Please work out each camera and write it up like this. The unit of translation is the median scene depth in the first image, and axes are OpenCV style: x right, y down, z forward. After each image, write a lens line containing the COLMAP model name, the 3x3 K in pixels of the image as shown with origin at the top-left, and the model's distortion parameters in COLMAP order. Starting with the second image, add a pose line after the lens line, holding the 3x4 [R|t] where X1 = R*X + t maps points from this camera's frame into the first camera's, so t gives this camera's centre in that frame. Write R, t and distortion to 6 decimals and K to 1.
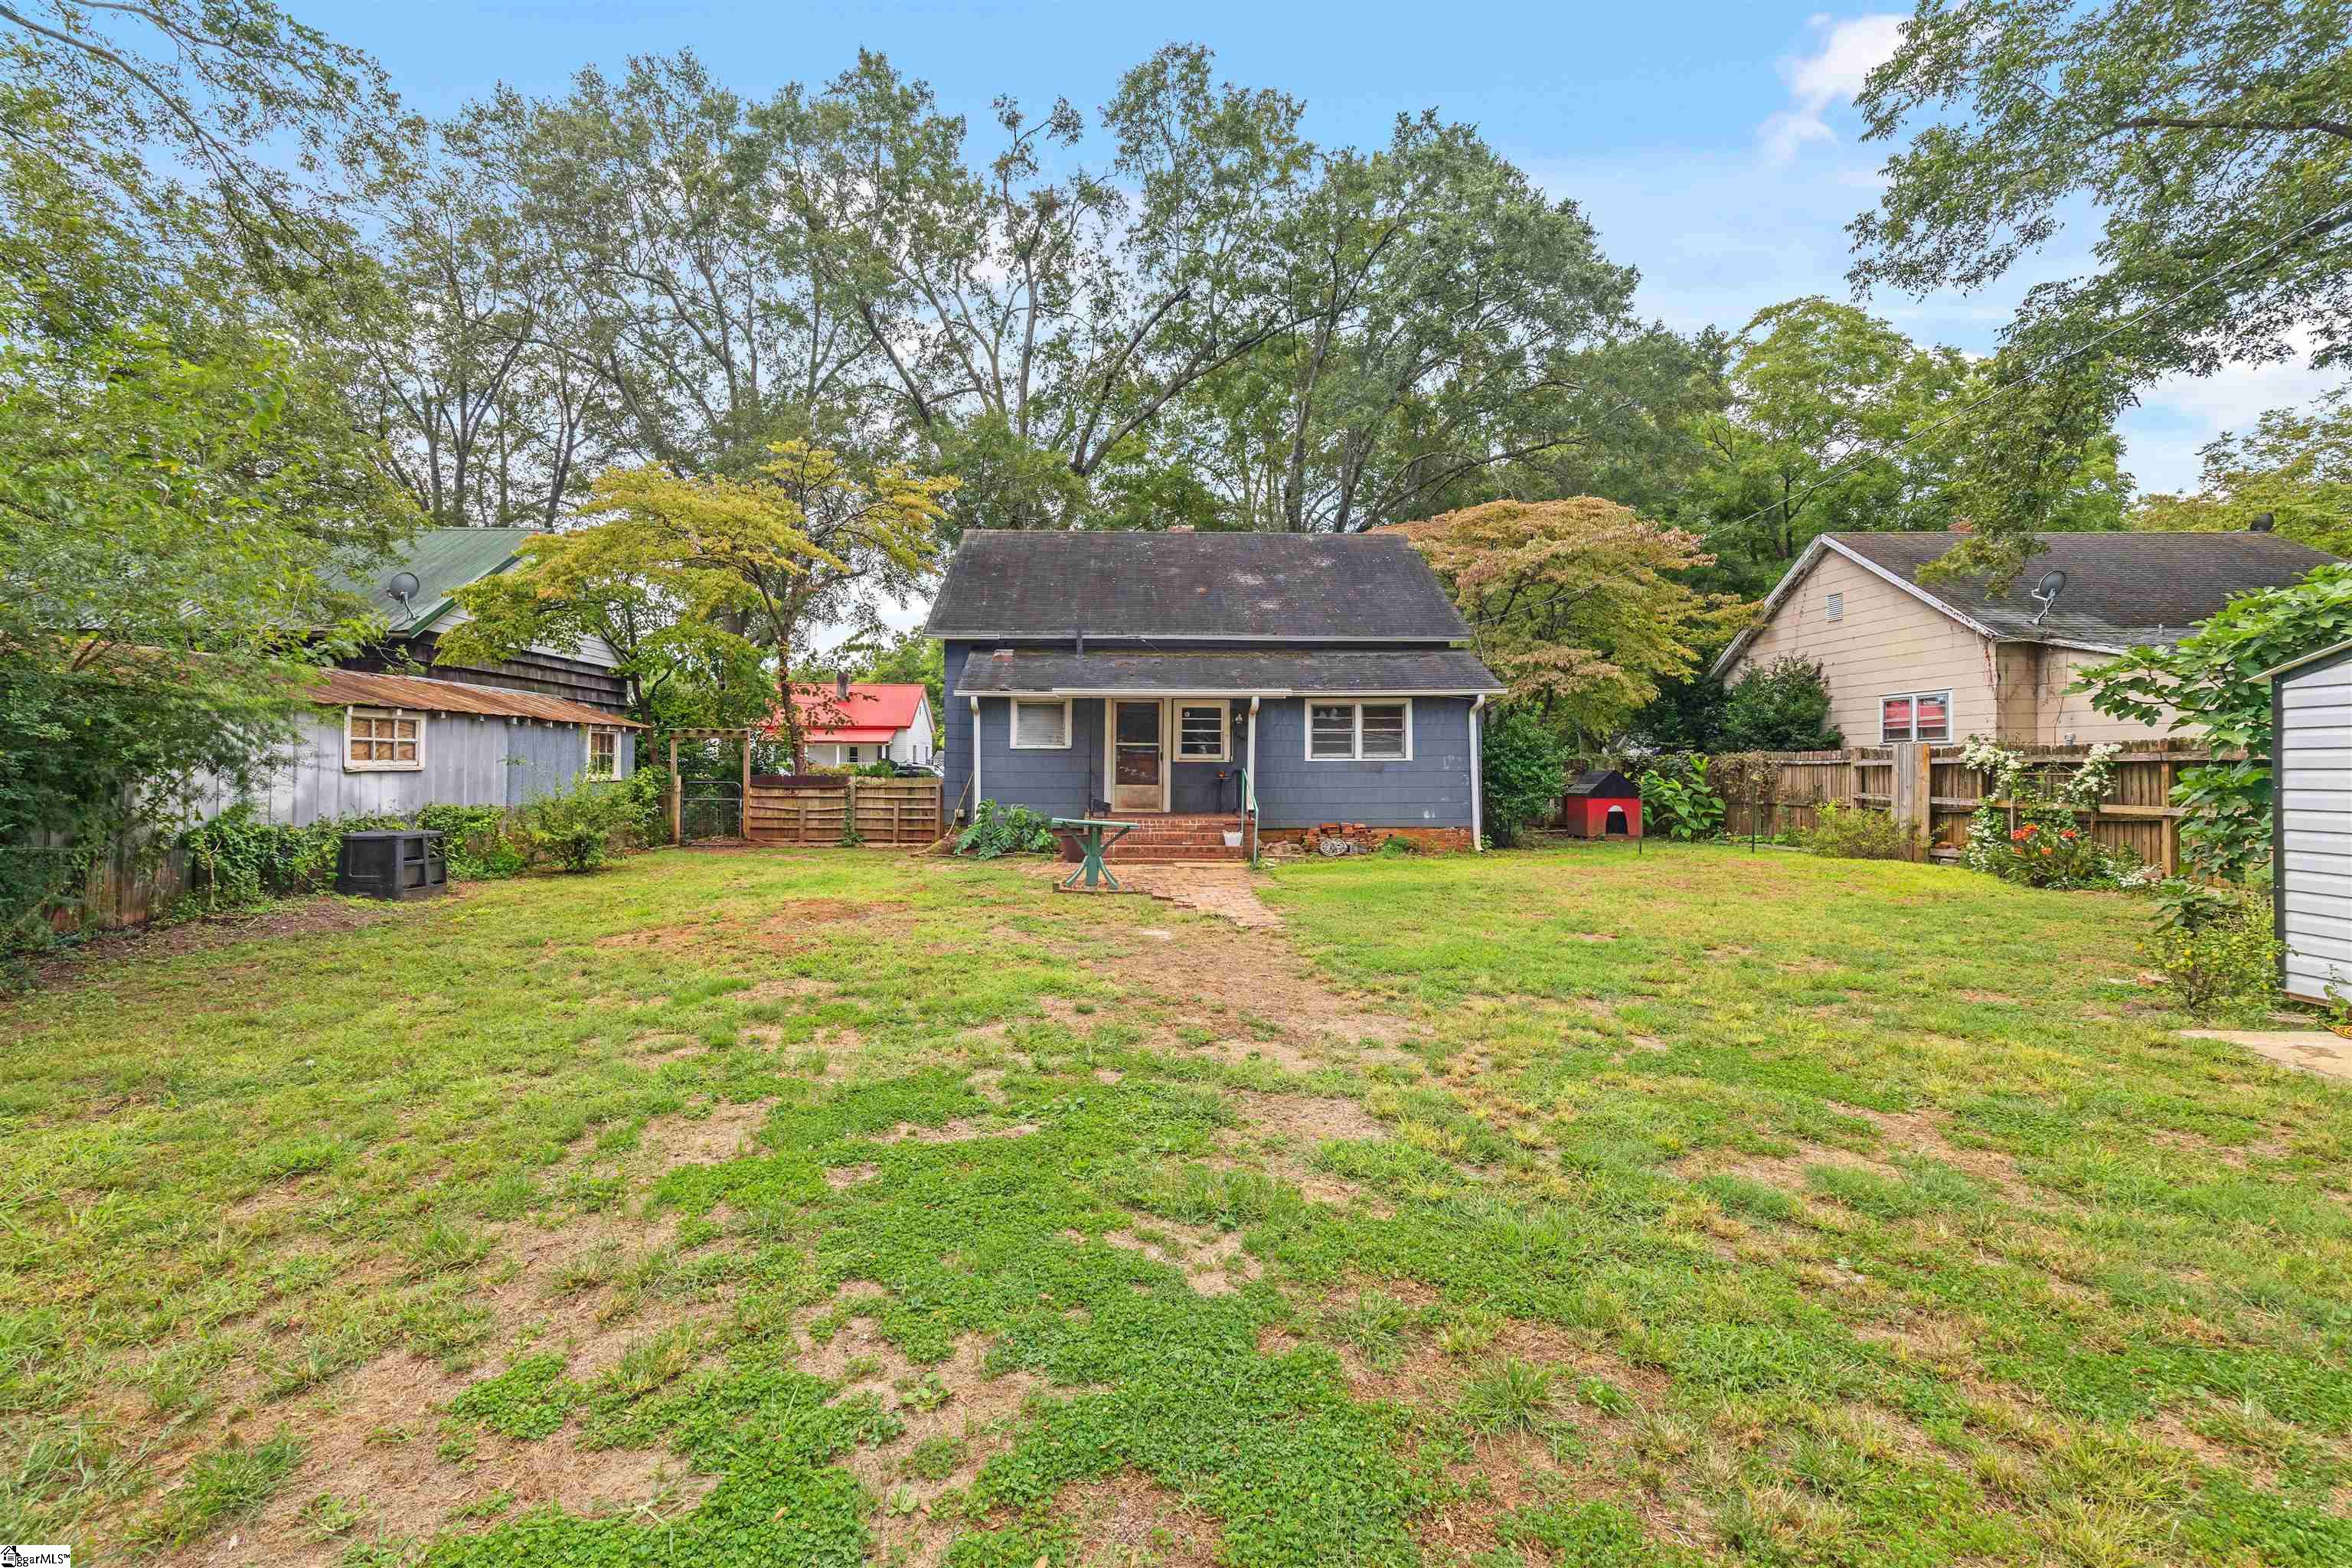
lens RADIAL K [[917.1, 0, 1178.0], [0, 917.1, 768.6], [0, 0, 1]] dist [-0.000517, -0.000068]
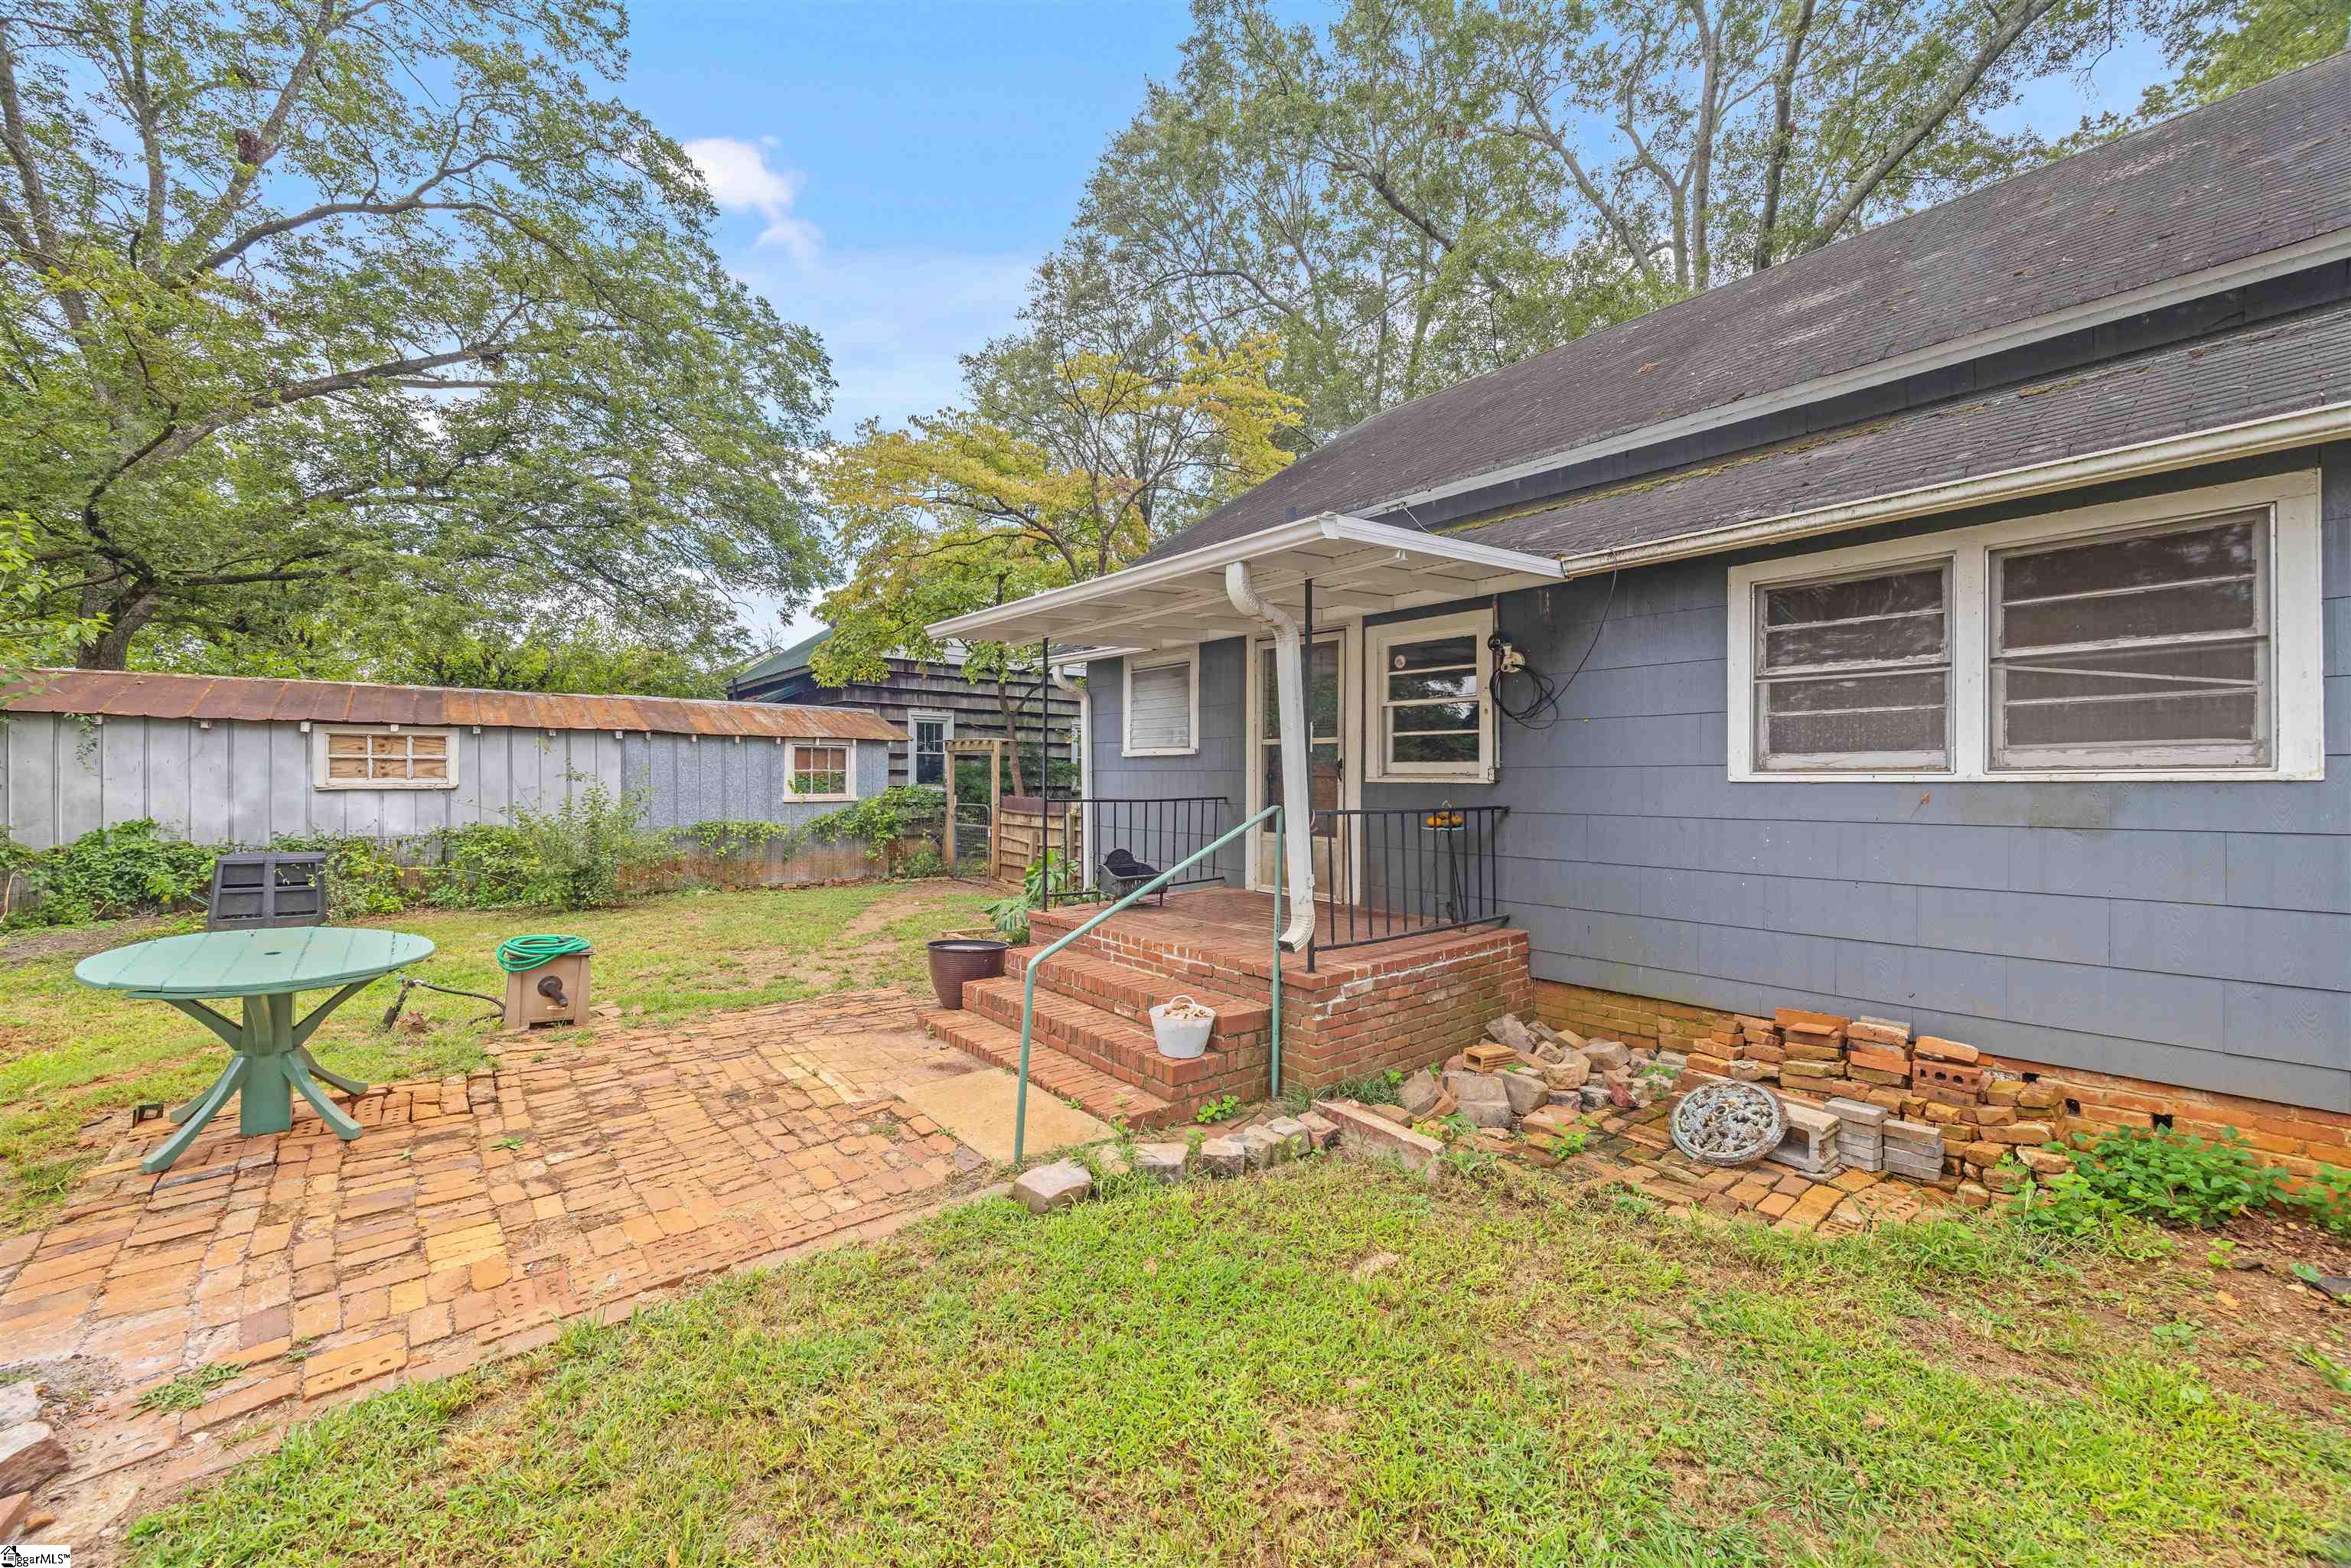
lens RADIAL K [[916.7, 0, 1175.4], [0, 916.7, 780.0], [0, 0, 1]] dist [-0.000517, -0.000068]
pose [[0.620345, 0.001959, -0.784326, 0.258170], [-0.007442, 0.999967, -0.003388, -0.006280], [0.784293, 0.007939, 0.620339, 0.682455]]
